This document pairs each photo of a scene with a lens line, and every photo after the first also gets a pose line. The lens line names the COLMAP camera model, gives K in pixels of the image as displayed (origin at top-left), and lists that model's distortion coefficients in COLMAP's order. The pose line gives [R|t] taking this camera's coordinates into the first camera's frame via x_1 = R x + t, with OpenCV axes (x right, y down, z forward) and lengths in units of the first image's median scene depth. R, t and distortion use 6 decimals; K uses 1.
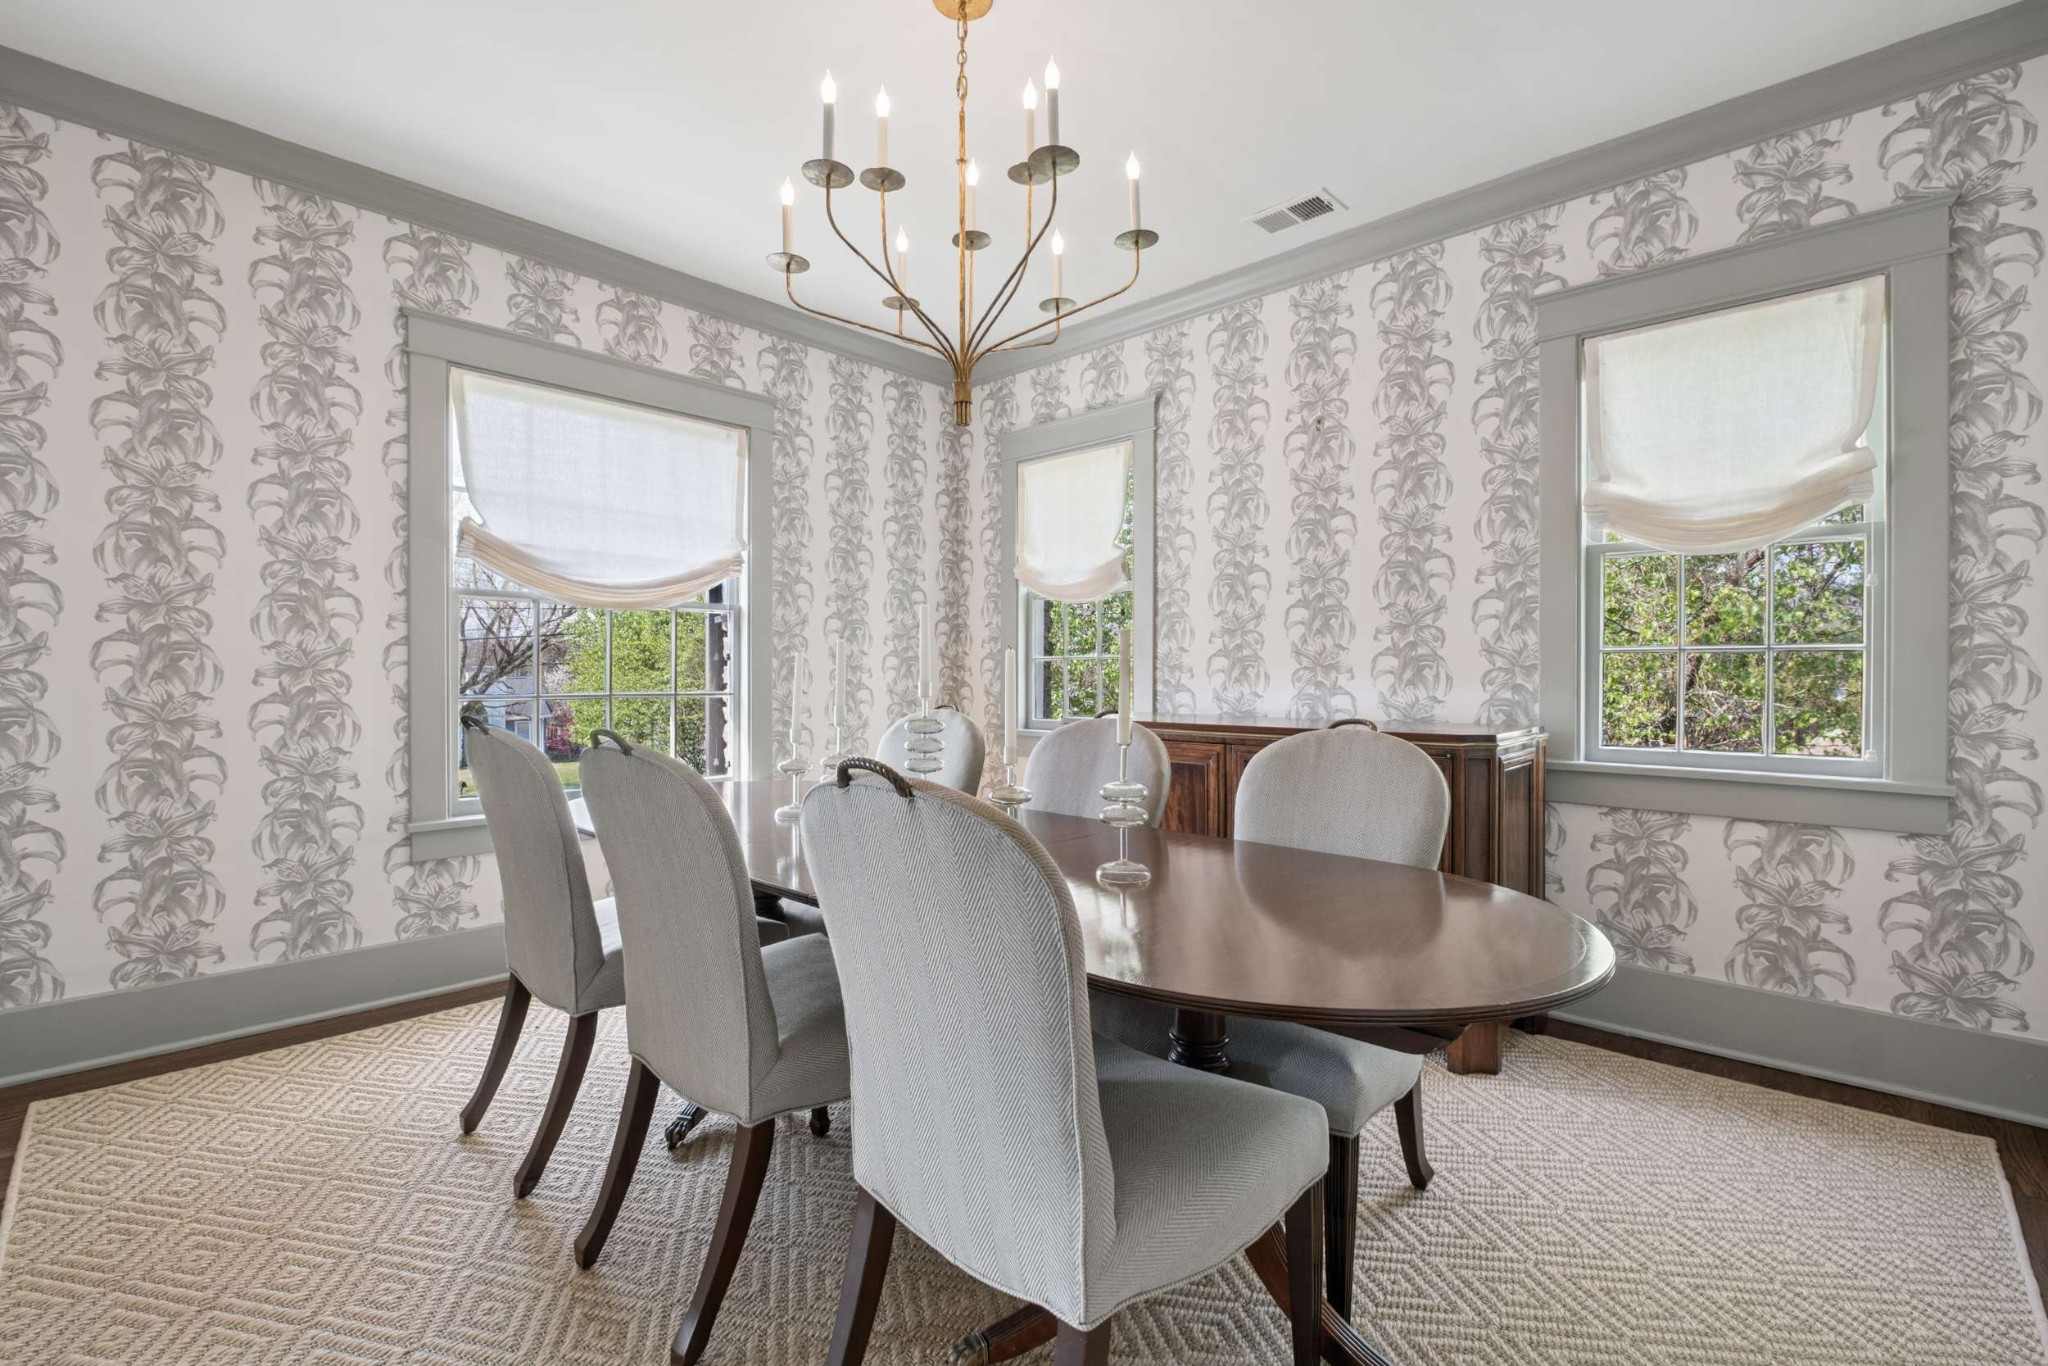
lens RADIAL K [[885.4, 0, 1024.0], [0, 885.4, 683.0], [0, 0, 1]] dist [-0.007704, -0.007898]
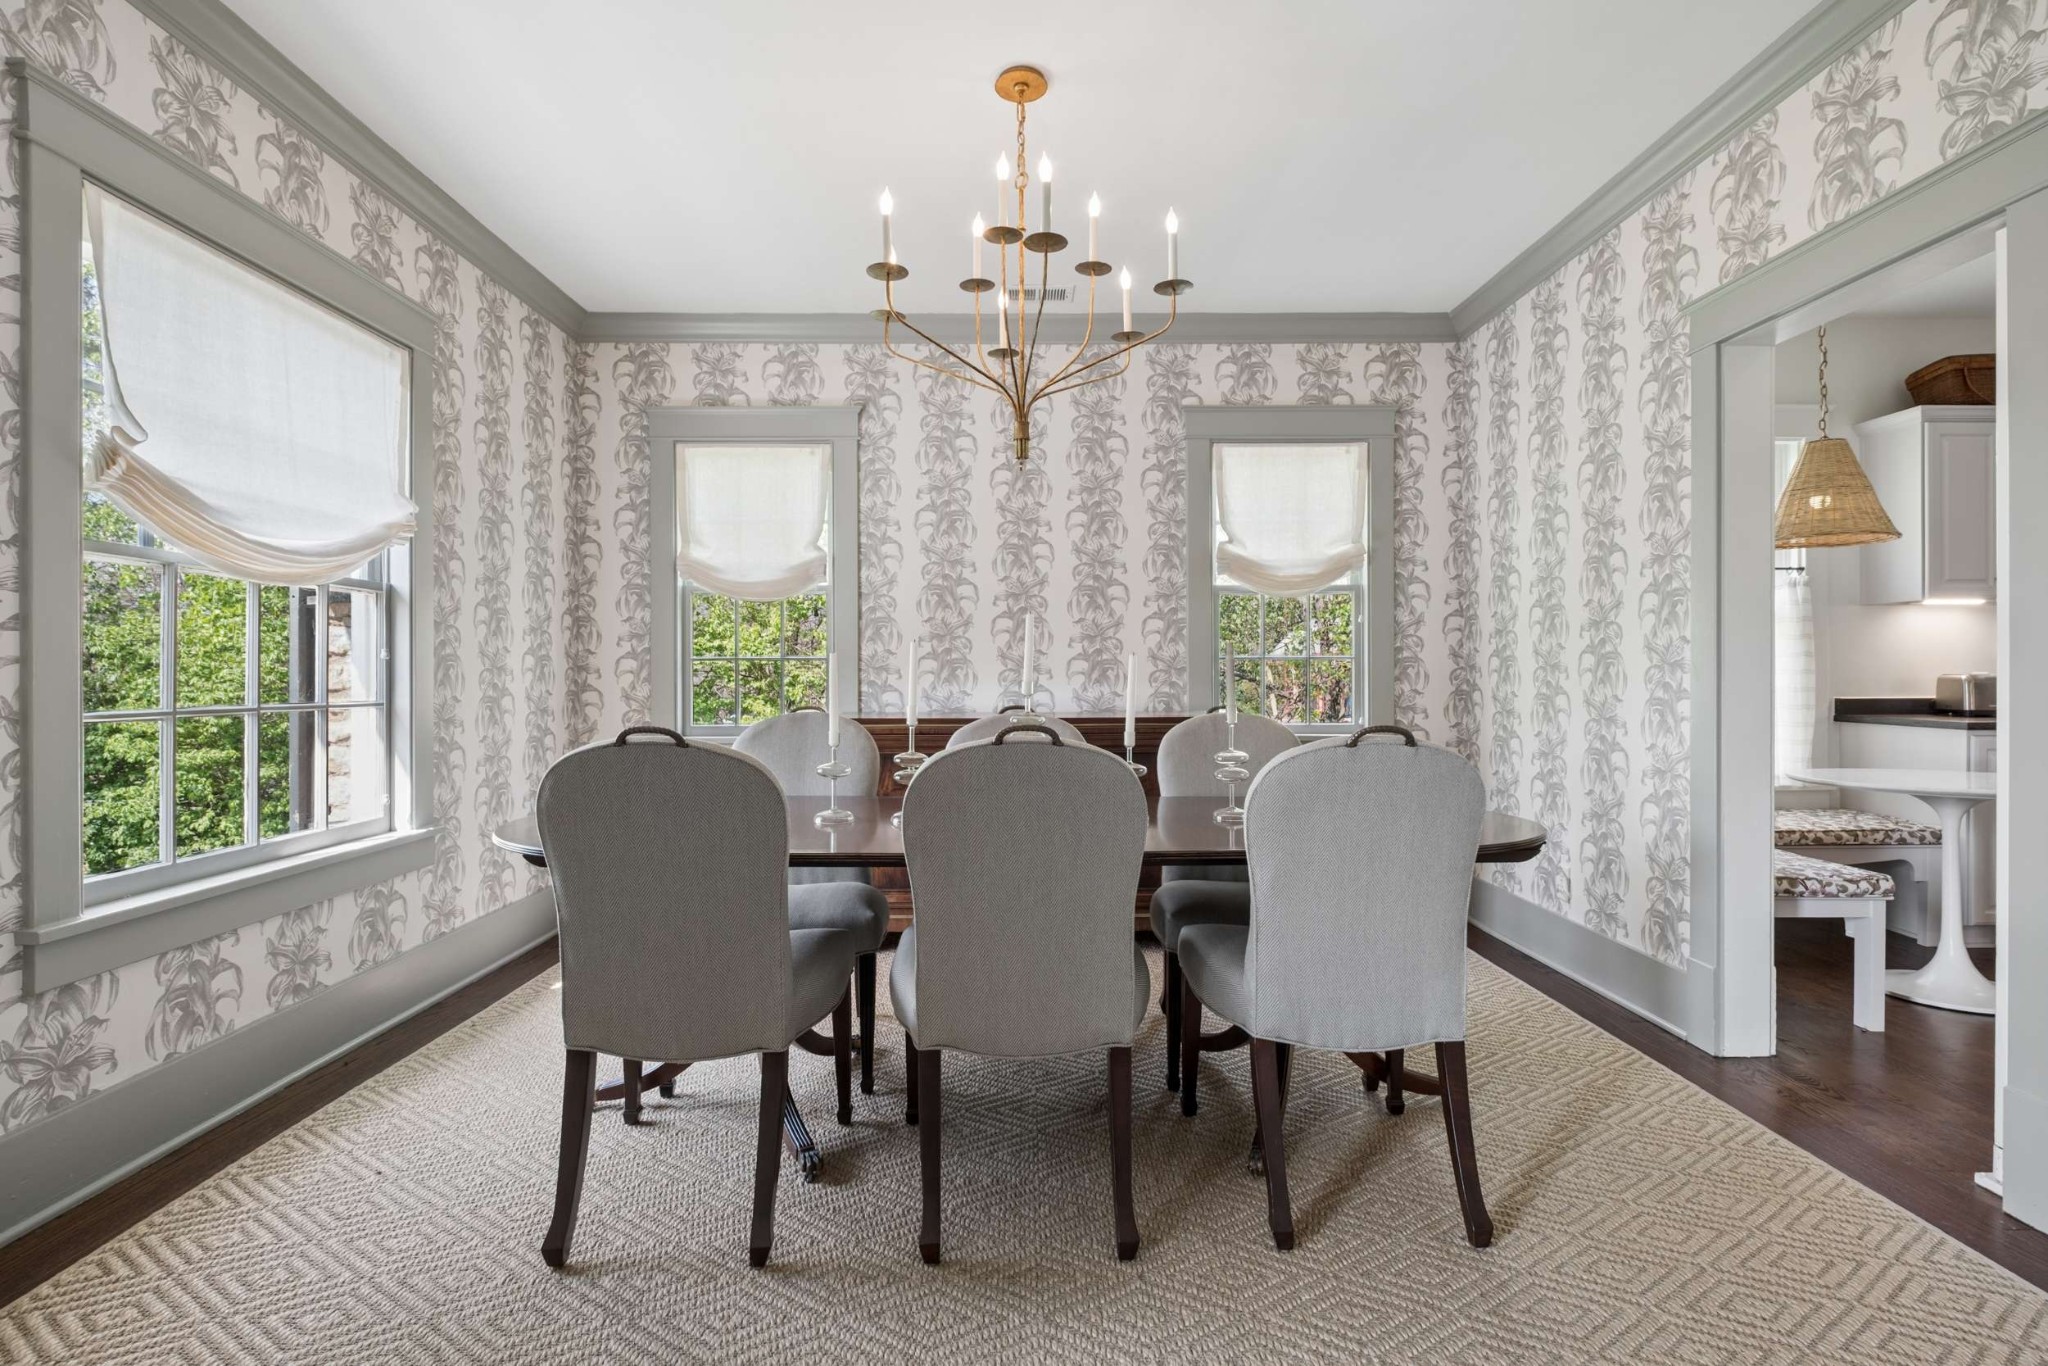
lens RADIAL K [[965.1, 0, 1026.4], [0, 965.1, 674.4], [0, 0, 1]] dist [0.004960, -0.010401]
pose [[0.722687, -0.002923, 0.691170, -0.604231], [0.009746, 0.999935, -0.005962, -0.002785], [-0.691107, 0.011044, 0.722668, 0.059545]]
